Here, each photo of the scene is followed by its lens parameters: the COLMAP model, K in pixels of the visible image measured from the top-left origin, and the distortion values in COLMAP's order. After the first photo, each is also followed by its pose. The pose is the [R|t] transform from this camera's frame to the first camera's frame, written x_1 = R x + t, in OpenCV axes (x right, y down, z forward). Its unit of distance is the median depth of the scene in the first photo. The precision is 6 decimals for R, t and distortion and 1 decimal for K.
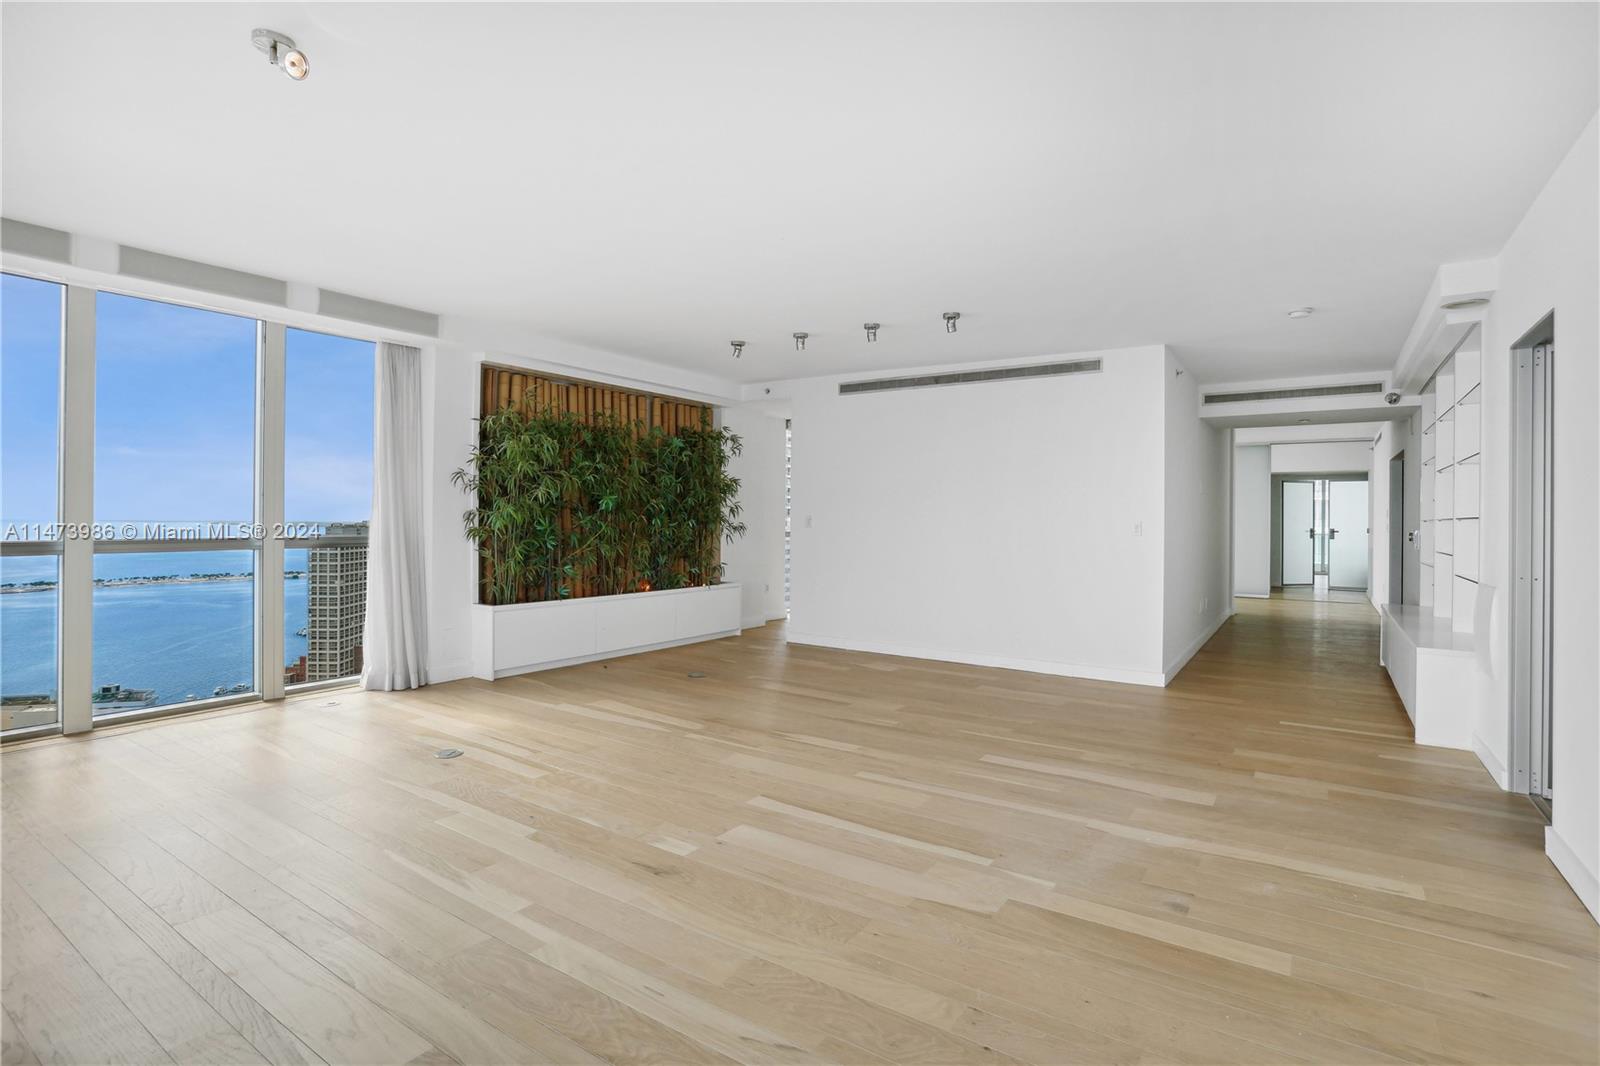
lens RADIAL K [[787.5, 0, 780.0], [0, 787.5, 523.0], [0, 0, 1]] dist [-0.071266, 0.039501]
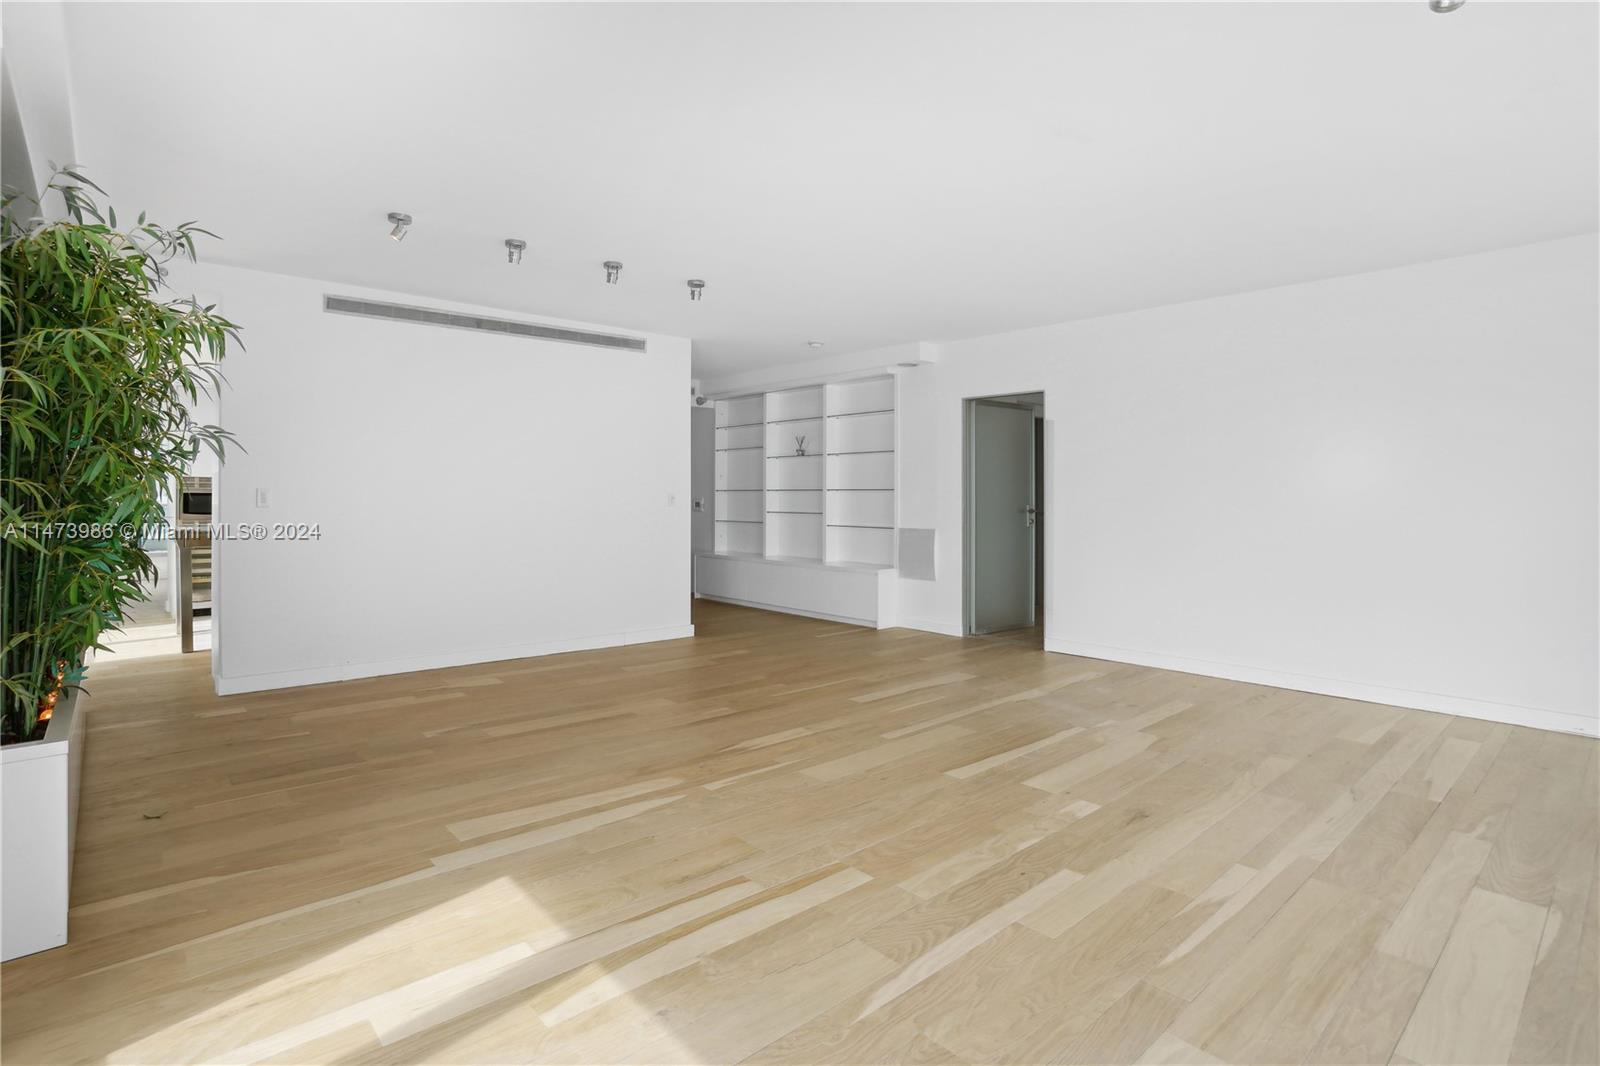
lens RADIAL K [[802.9, 0, 803.0], [0, 802.9, 489.4], [0, 0, 1]] dist [-0.069554, 0.026550]
pose [[0.231152, -0.002270, 0.972915, -0.864280], [0.008533, 0.999964, 0.000306, -0.008548], [-0.972880, 0.008231, 0.231163, 0.777352]]
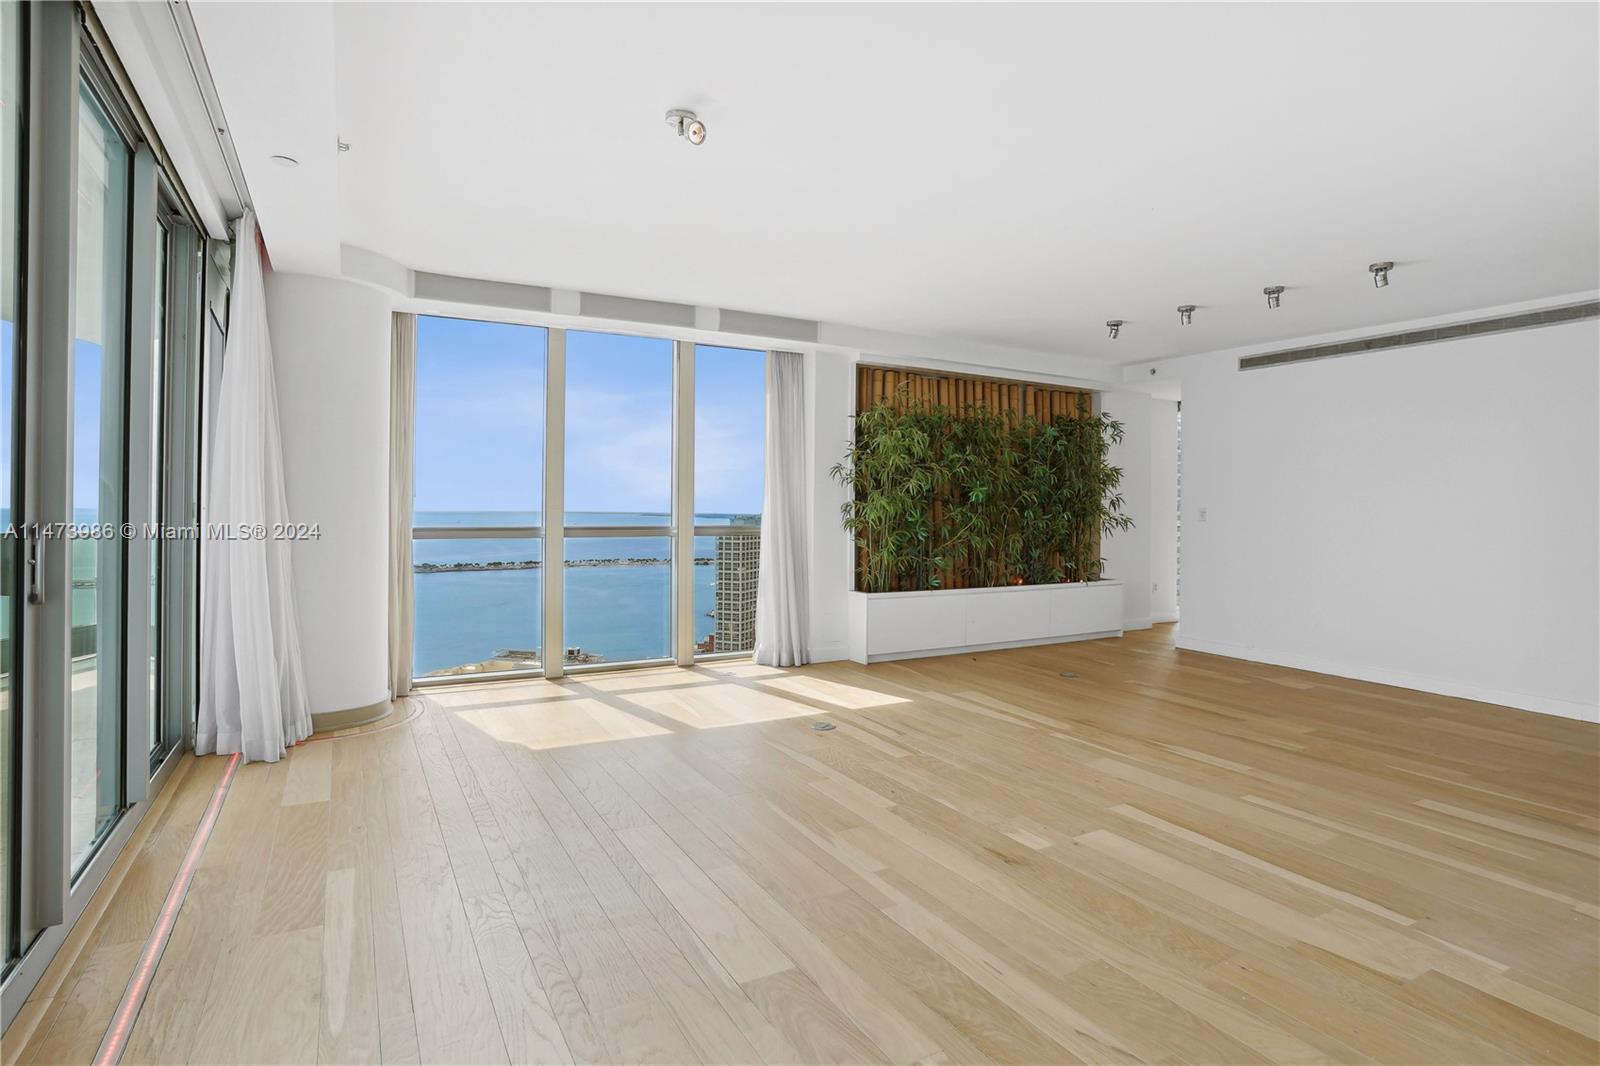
lens RADIAL K [[812.5, 0, 794.3], [0, 812.5, 525.6], [0, 0, 1]] dist [-0.062639, 0.042647]
pose [[0.898714, 0.009148, -0.438440, 0.029150], [-0.003913, 0.999910, 0.012841, 0.001646], [0.438518, -0.009825, 0.898669, -0.034562]]
